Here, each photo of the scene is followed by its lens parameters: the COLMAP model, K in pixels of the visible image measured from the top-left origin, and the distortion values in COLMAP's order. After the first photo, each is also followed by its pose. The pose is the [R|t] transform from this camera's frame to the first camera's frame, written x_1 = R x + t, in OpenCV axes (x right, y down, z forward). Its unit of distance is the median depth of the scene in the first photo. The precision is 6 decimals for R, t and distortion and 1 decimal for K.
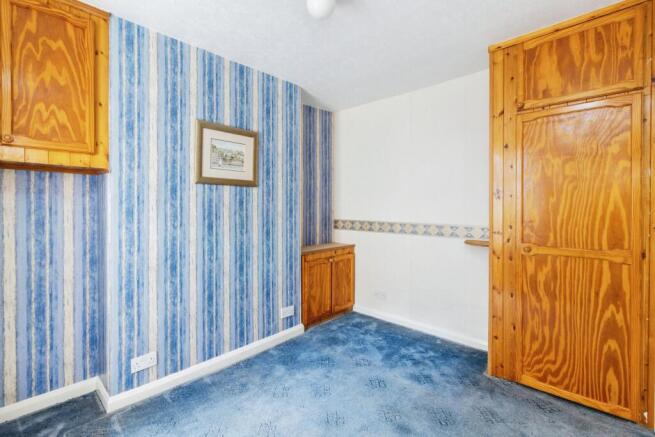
lens RADIAL K [[306.1, 0, 316.2], [0, 306.1, 208.2], [0, 0, 1]] dist [0.004956, 0.001245]
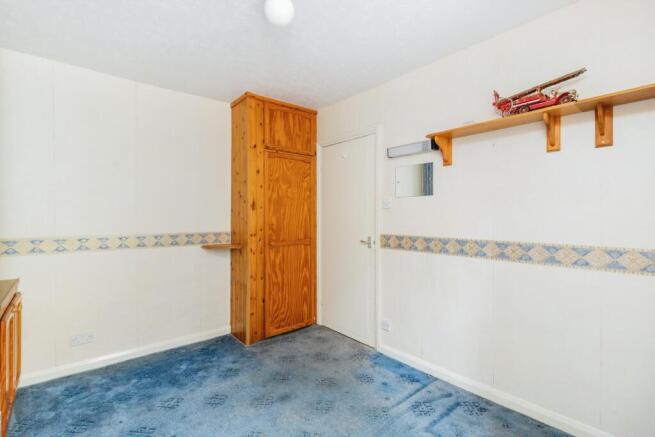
lens RADIAL K [[306.1, 0, 327.0], [0, 306.1, 218.0], [0, 0, 1]] dist [0.004956, 0.001245]
pose [[0.099747, -0.007930, 0.994981, -0.698761], [0.009088, 0.999934, 0.007058, 0.000074], [-0.994971, 0.008338, 0.099813, 0.544949]]
